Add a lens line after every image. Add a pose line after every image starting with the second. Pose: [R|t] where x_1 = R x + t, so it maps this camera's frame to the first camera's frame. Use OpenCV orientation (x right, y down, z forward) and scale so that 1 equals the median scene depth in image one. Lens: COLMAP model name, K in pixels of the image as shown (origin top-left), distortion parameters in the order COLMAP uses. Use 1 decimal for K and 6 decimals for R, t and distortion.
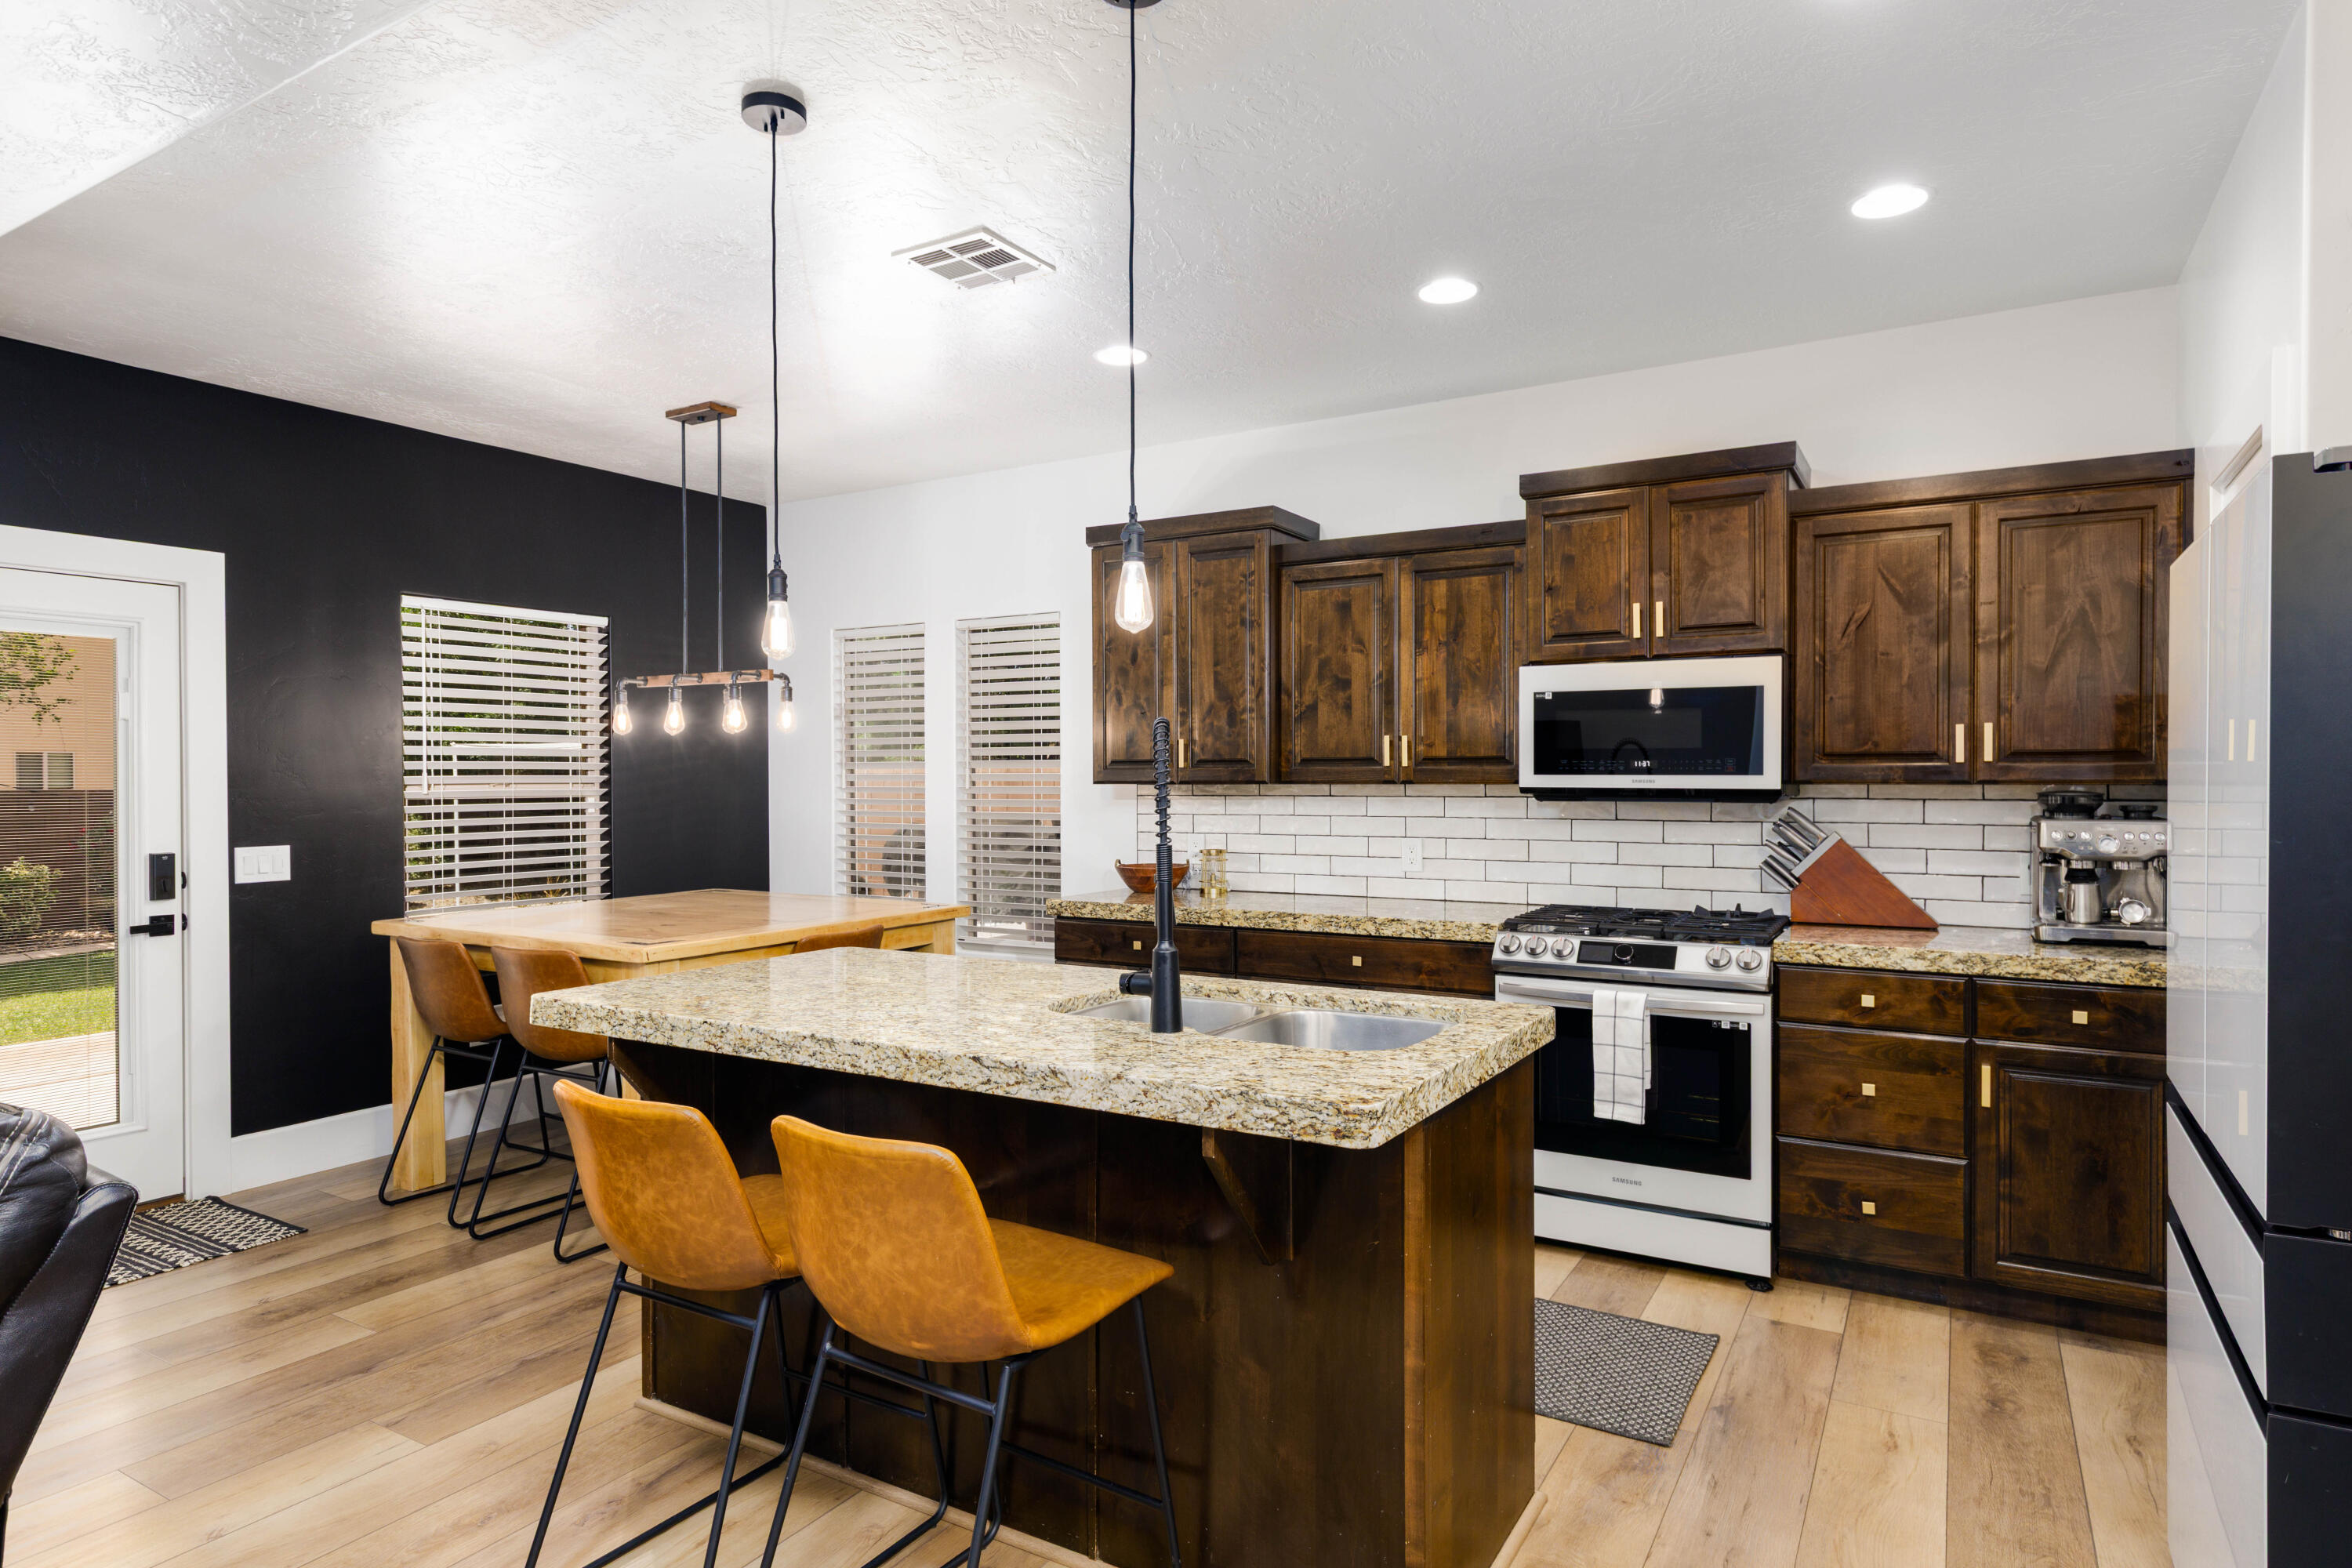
lens RADIAL K [[1292.2, 0, 1186.0], [0, 1292.2, 785.1], [0, 0, 1]] dist [0.004257, -0.004793]
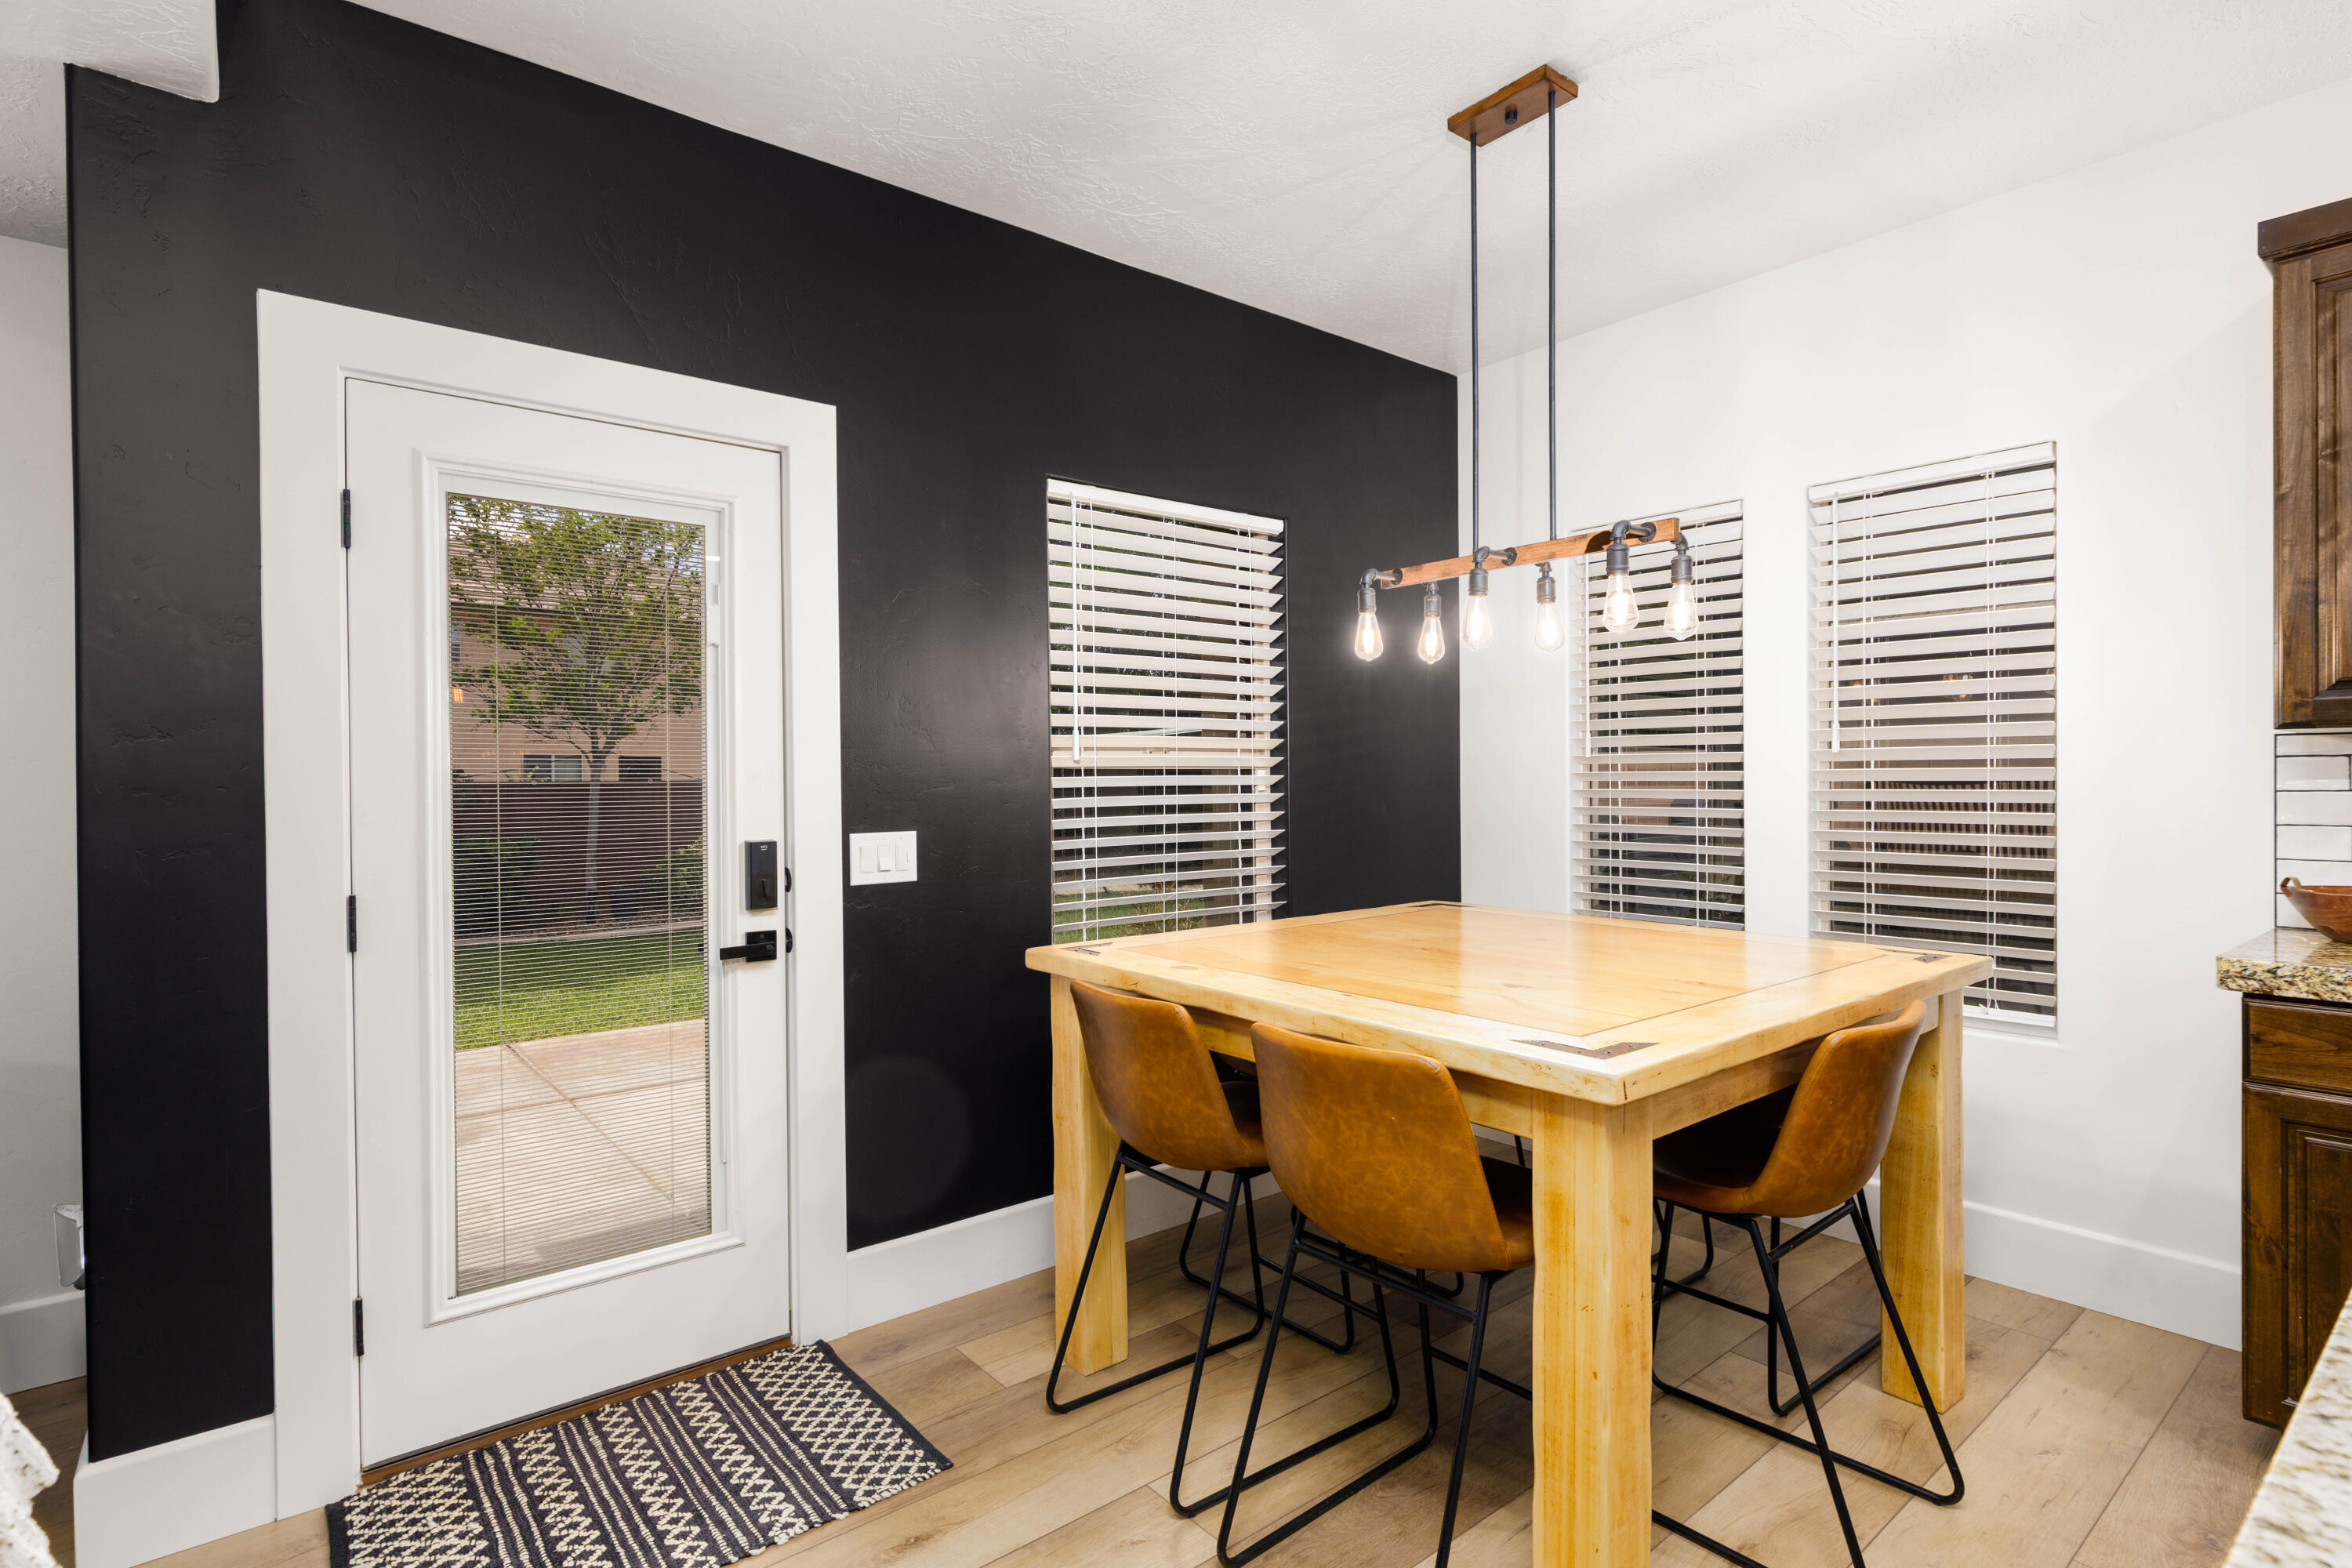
lens RADIAL K [[1152.0, 0, 1188.0], [0, 1152.0, 779.8], [0, 0, 1]] dist [-0.000609, -0.001146]
pose [[0.940684, -0.002901, -0.339271, -0.365055], [0.002695, 0.999996, -0.001077, 0.020917], [0.339273, 0.000099, 0.940688, 0.493376]]
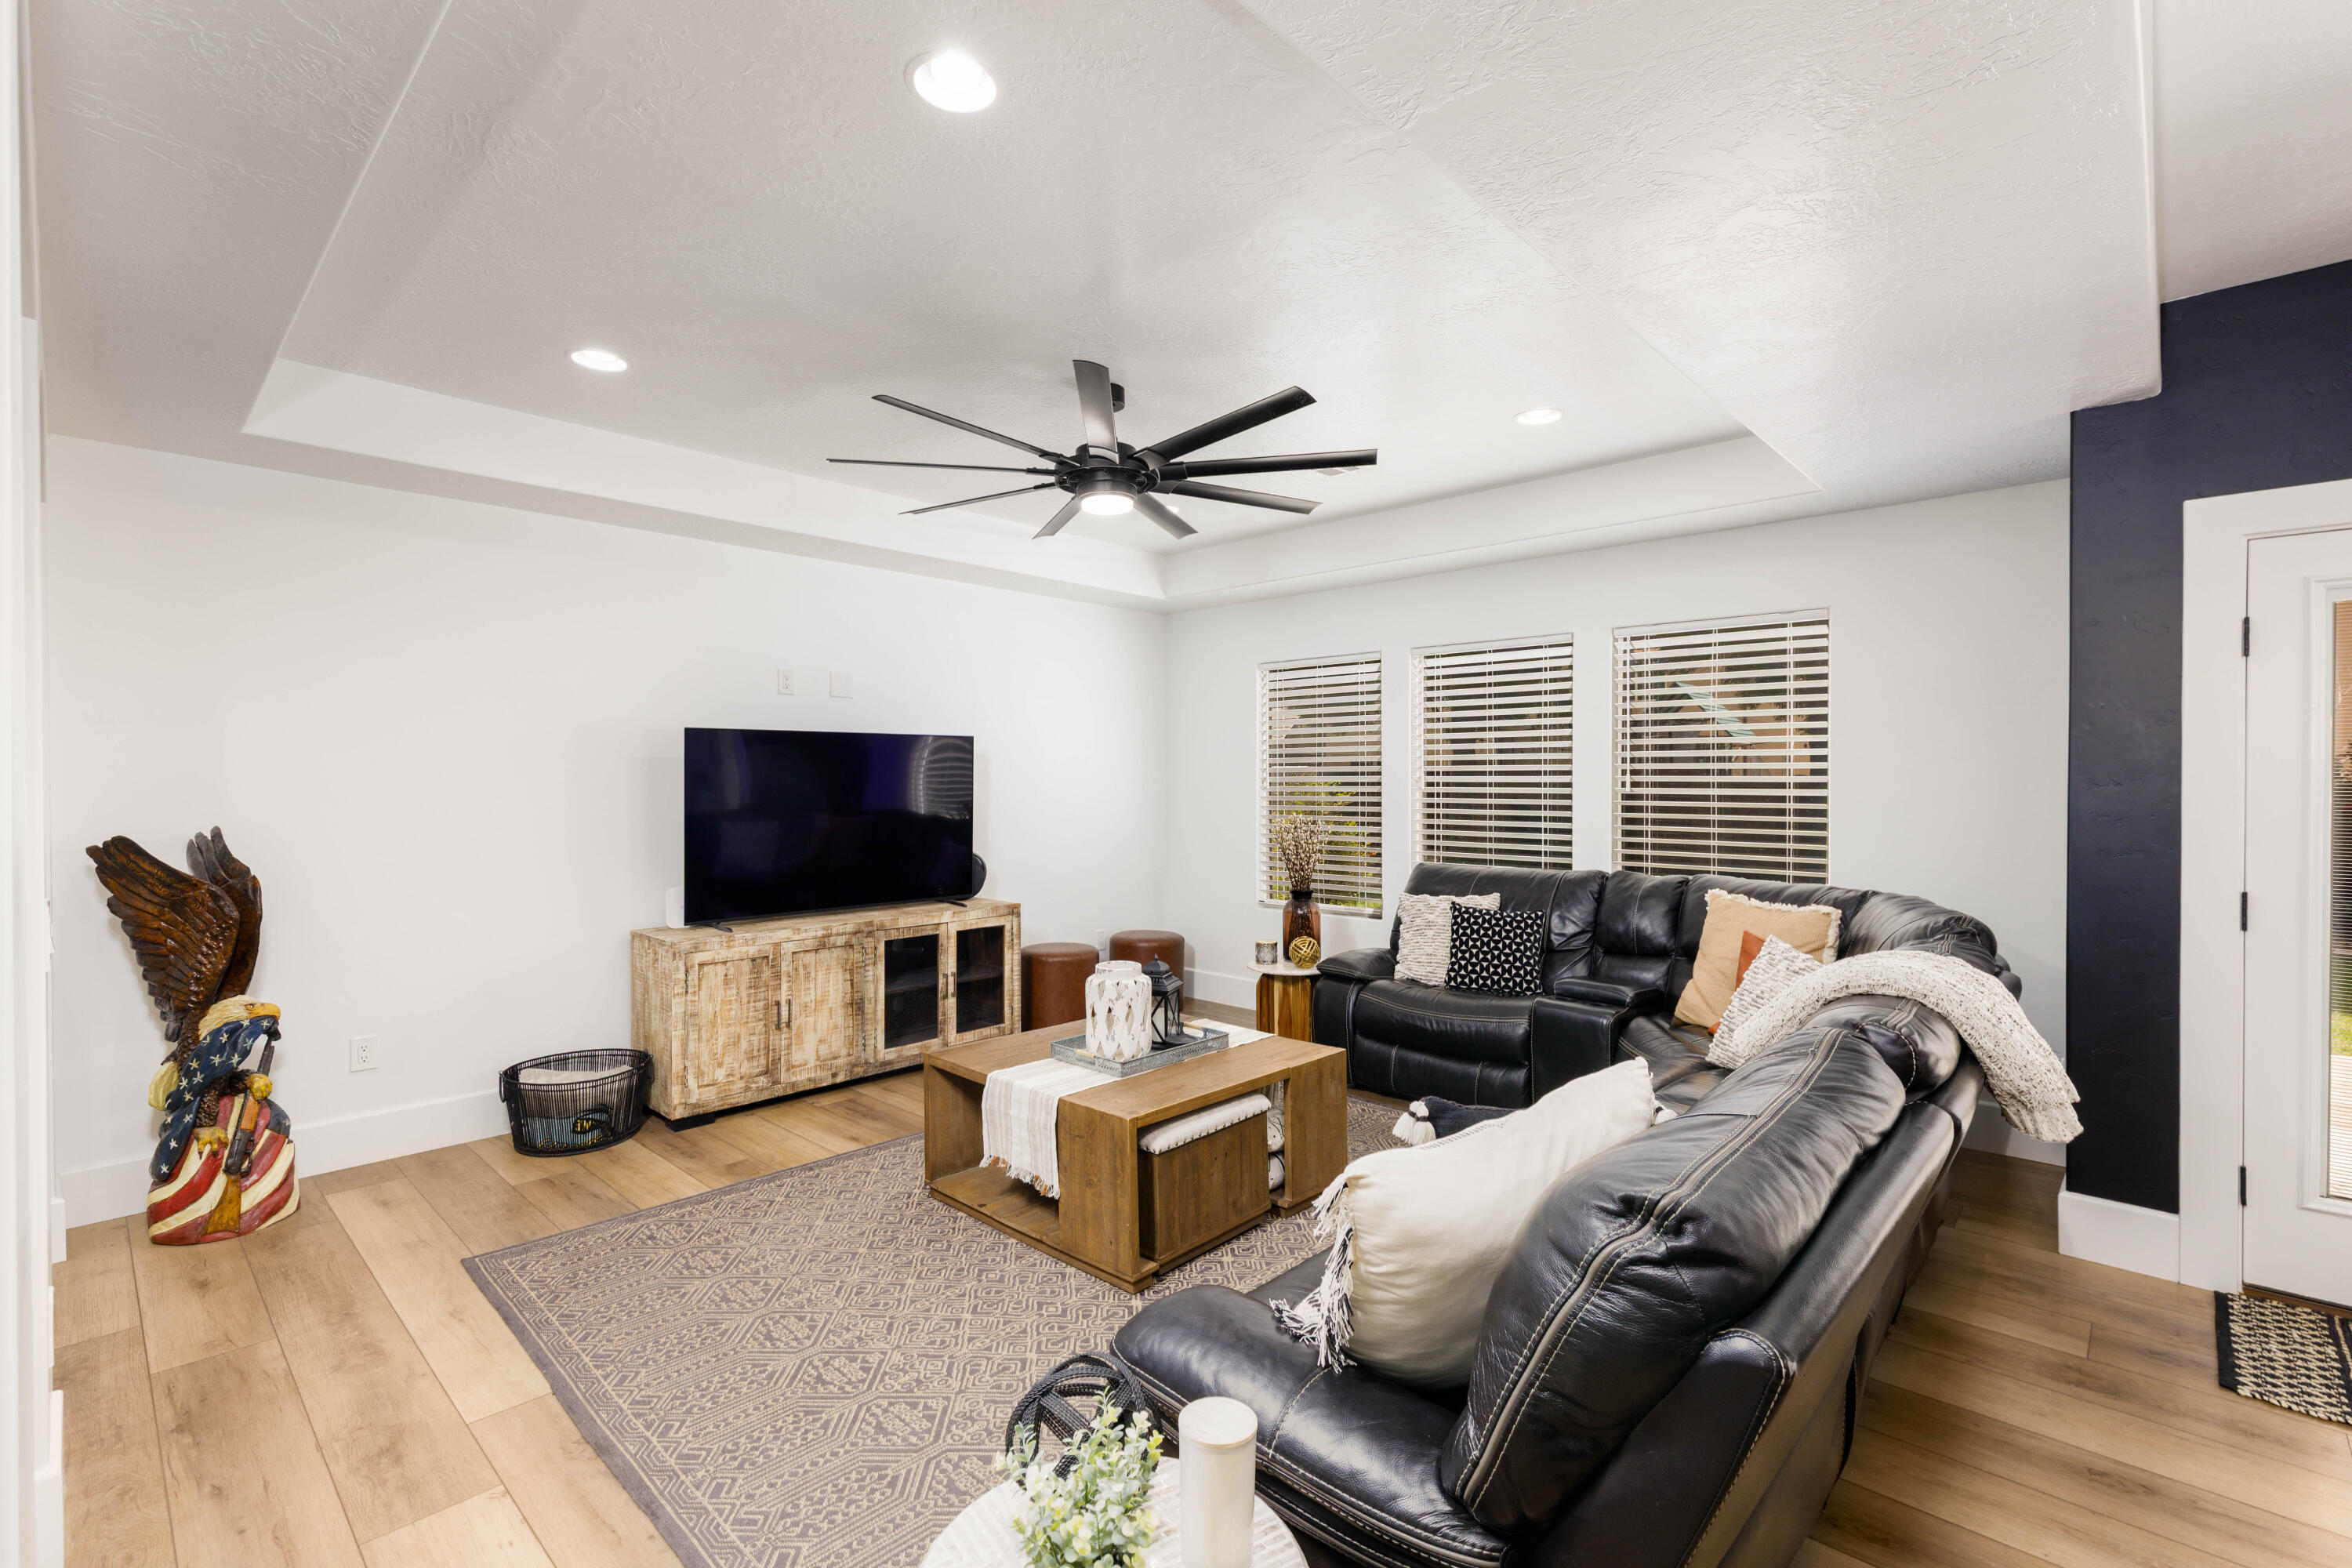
lens RADIAL K [[1047.8, 0, 1182.1], [0, 1047.8, 792.5], [0, 0, 1]] dist [0.001294, 0.000983]
pose [[-0.215703, 0.018874, -0.976277, -0.080311], [-0.002275, 0.999801, 0.019831, -0.005263], [0.976456, 0.006498, -0.215618, 0.324447]]
